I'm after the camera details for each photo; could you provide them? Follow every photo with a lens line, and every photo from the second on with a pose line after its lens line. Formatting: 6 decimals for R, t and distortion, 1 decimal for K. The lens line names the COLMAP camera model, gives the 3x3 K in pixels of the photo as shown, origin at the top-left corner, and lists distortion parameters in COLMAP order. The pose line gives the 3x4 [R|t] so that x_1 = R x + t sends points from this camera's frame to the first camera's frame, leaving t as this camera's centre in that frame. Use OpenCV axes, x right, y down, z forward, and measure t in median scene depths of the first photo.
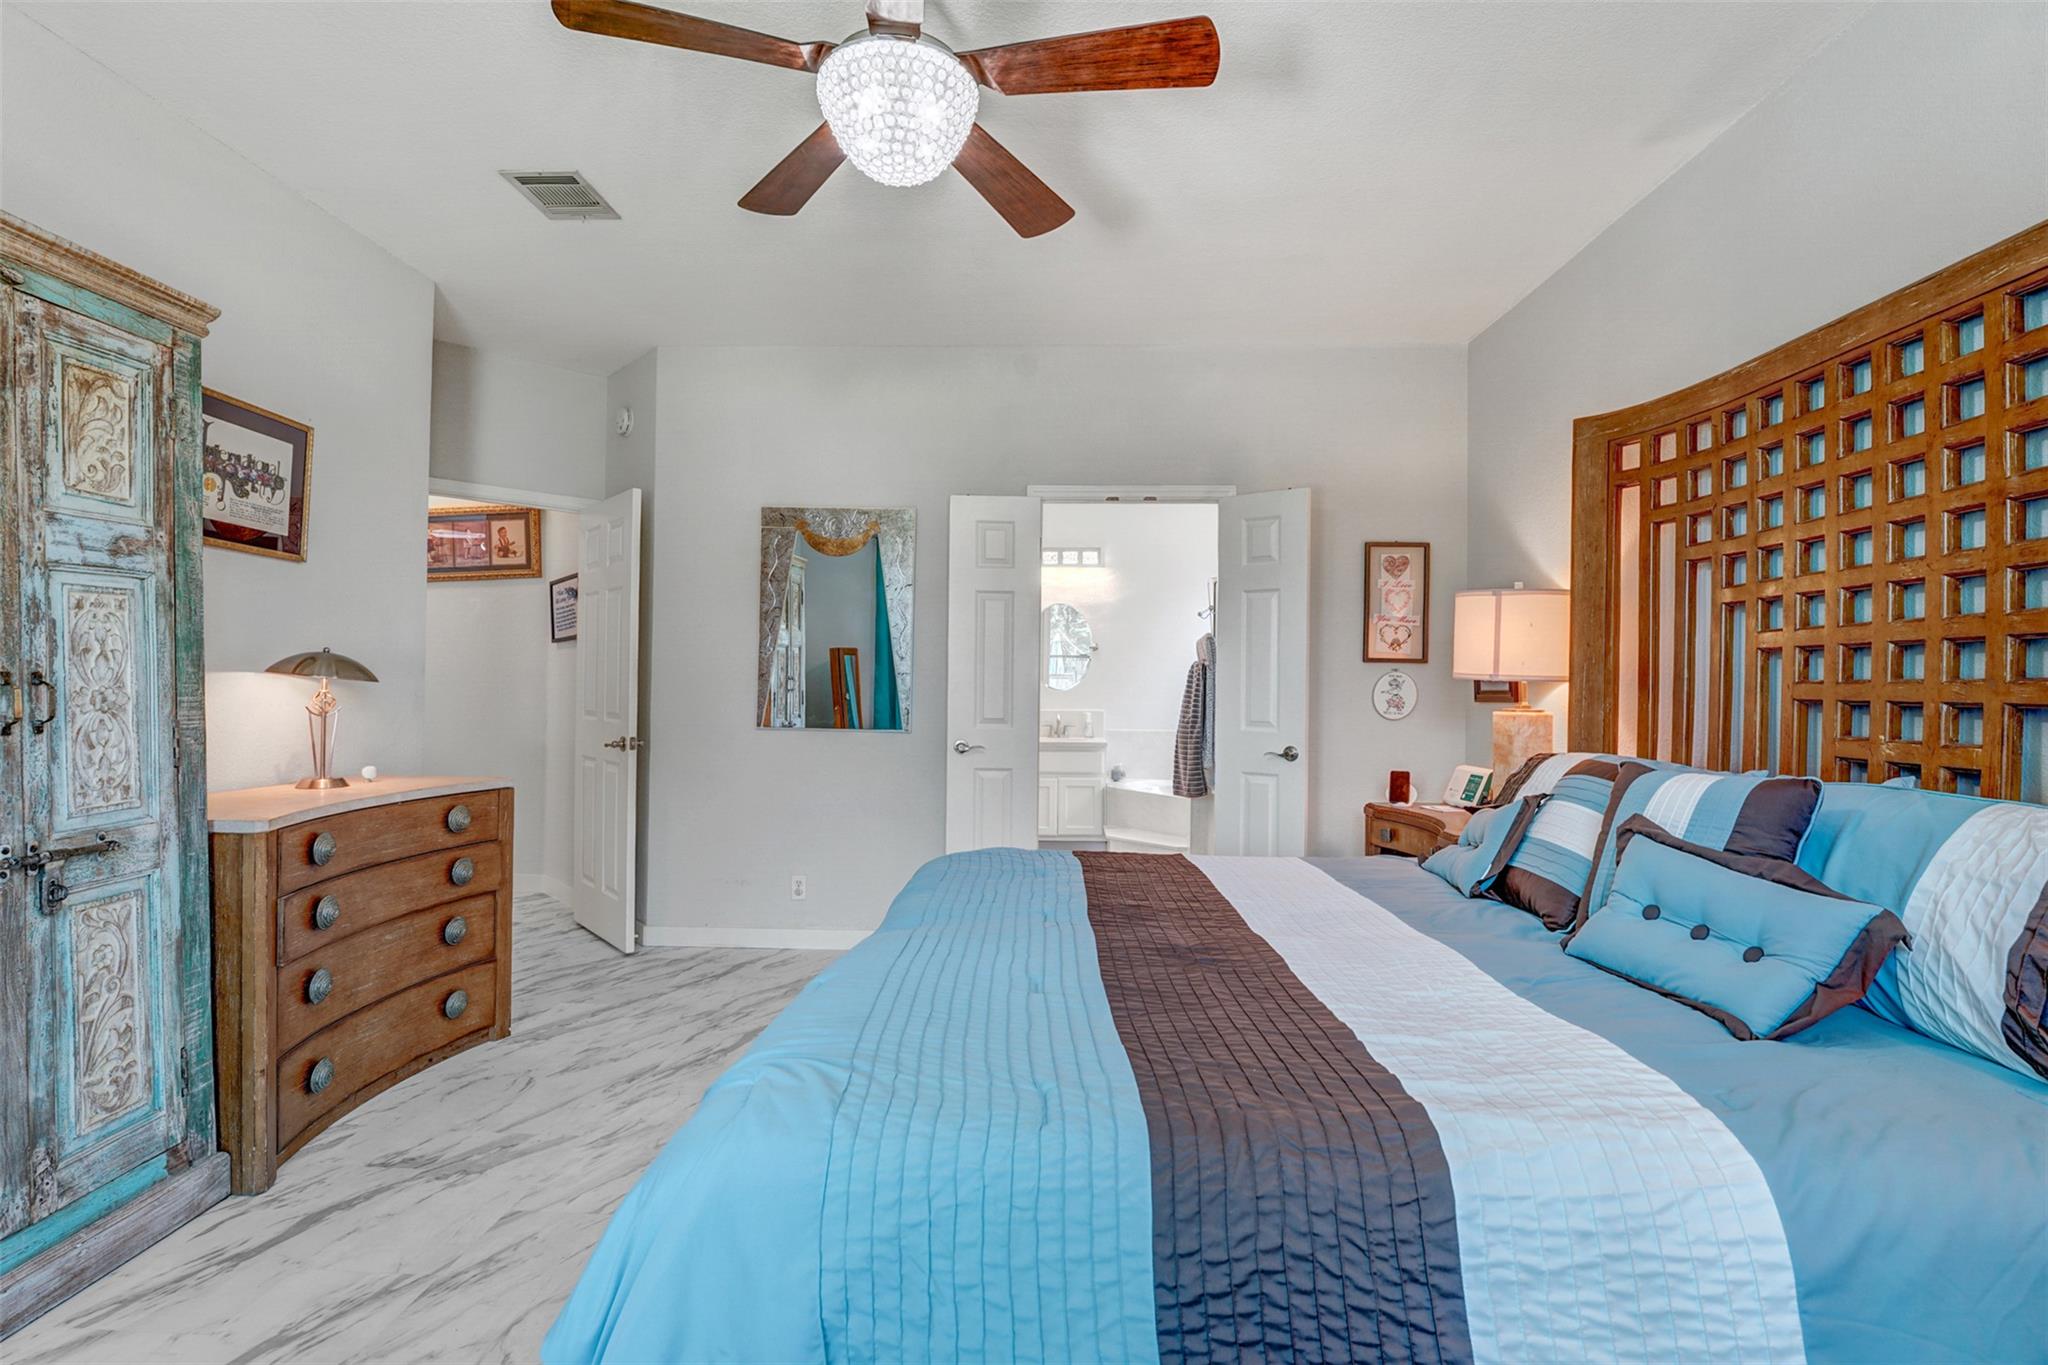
lens RADIAL K [[966.3, 0, 1024.0], [0, 966.3, 682.5], [0, 0, 1]] dist [-0.000125, 0.000046]
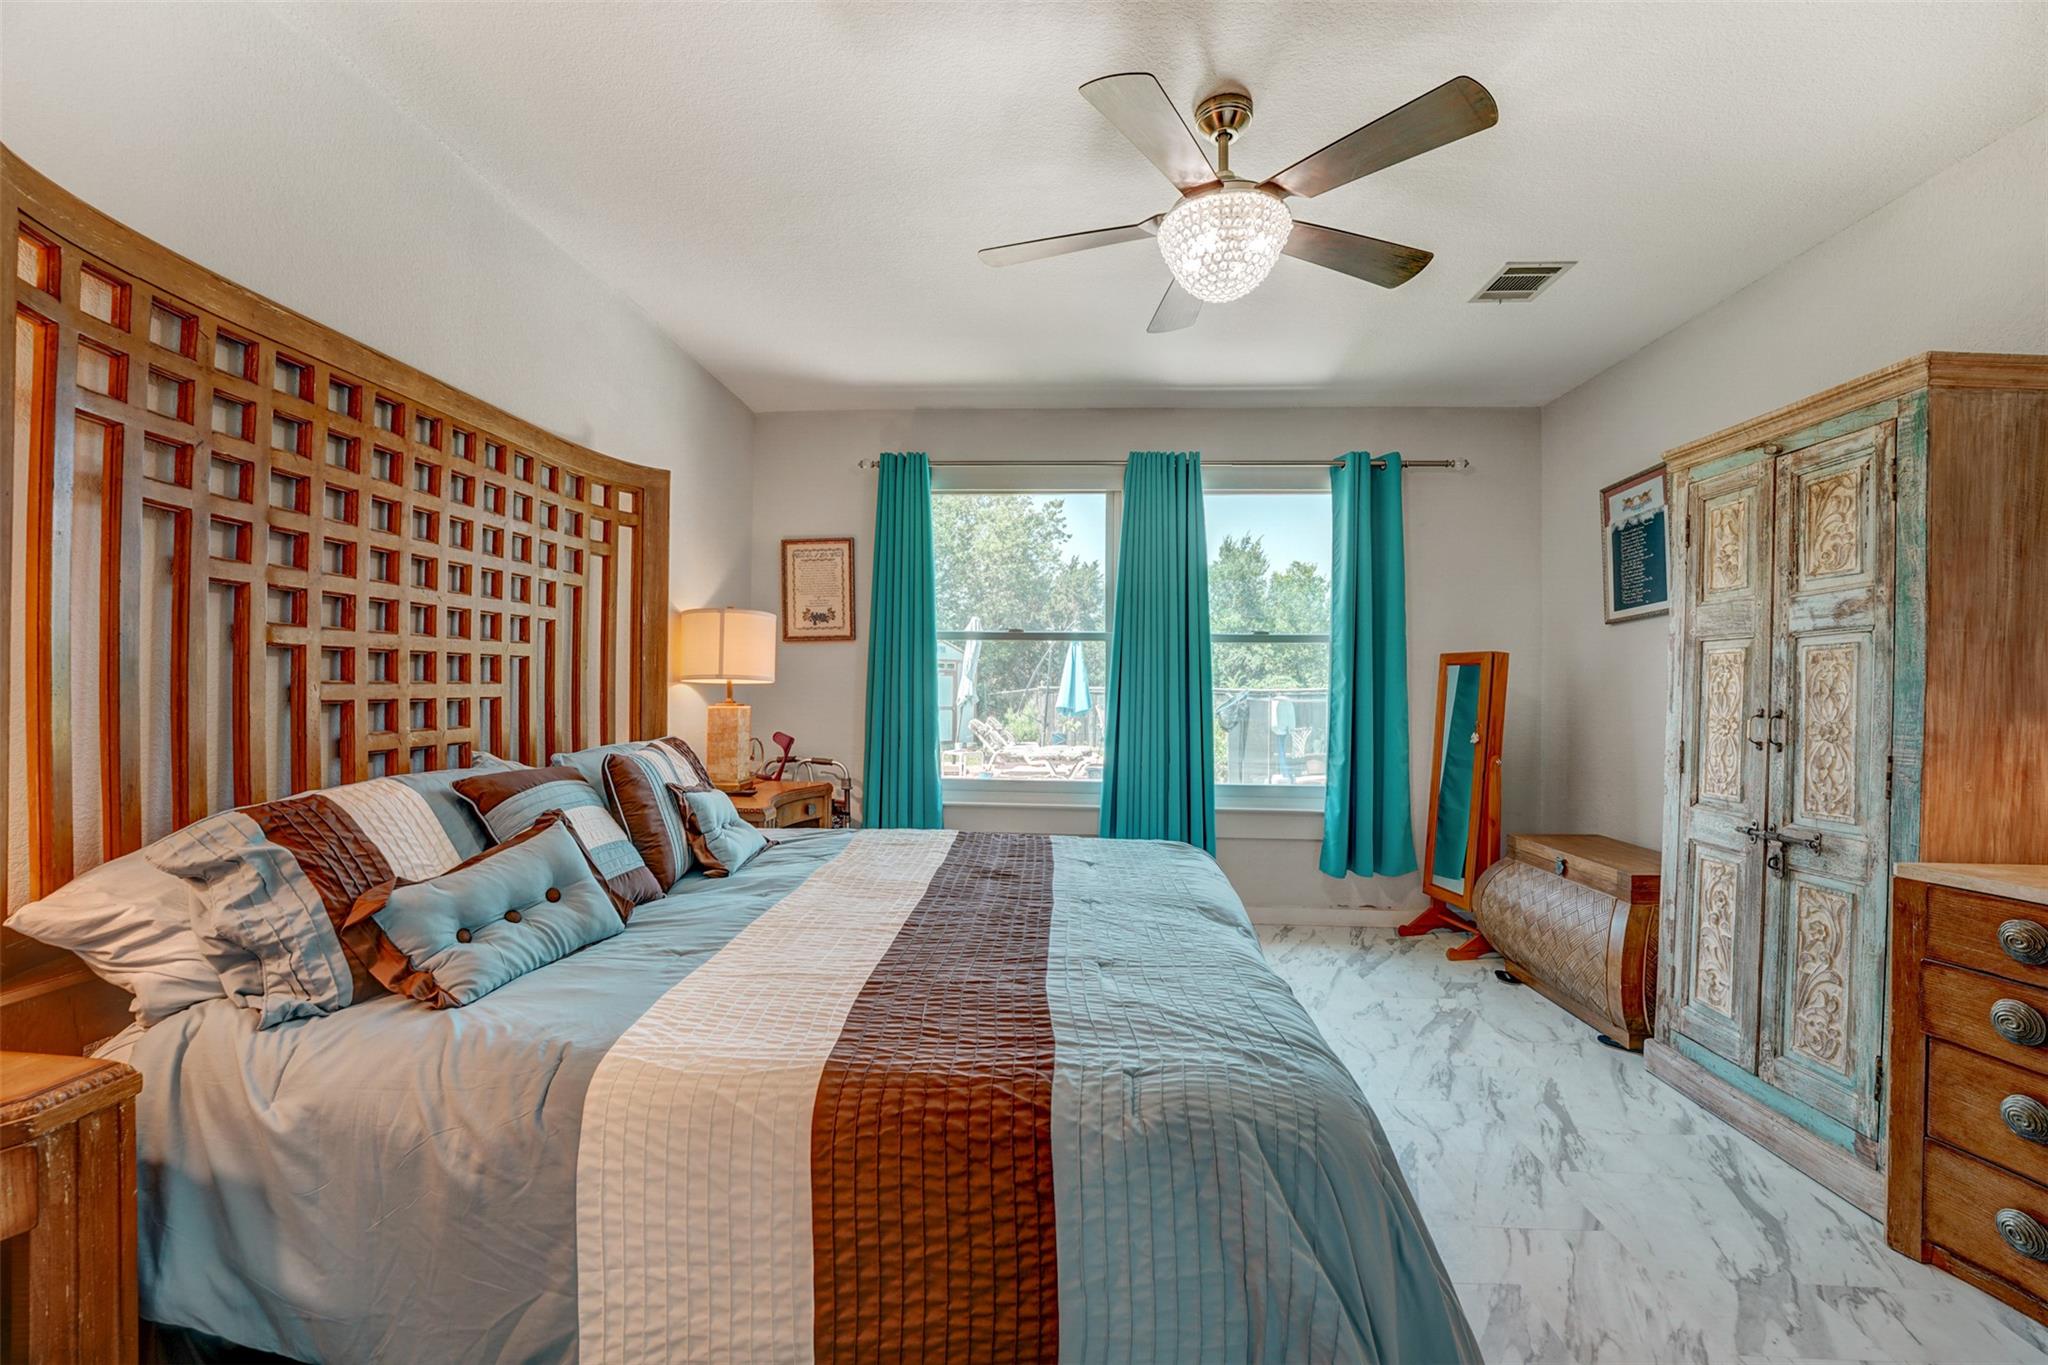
lens RADIAL K [[833.8, 0, 1016.8], [0, 833.8, 675.9], [0, 0, 1]] dist [-0.019238, 0.000079]
pose [[-0.998955, -0.024868, 0.038353, 0.080131], [-0.025315, 0.999616, -0.011230, -0.016859], [-0.038059, -0.012189, -0.999201, 2.063816]]
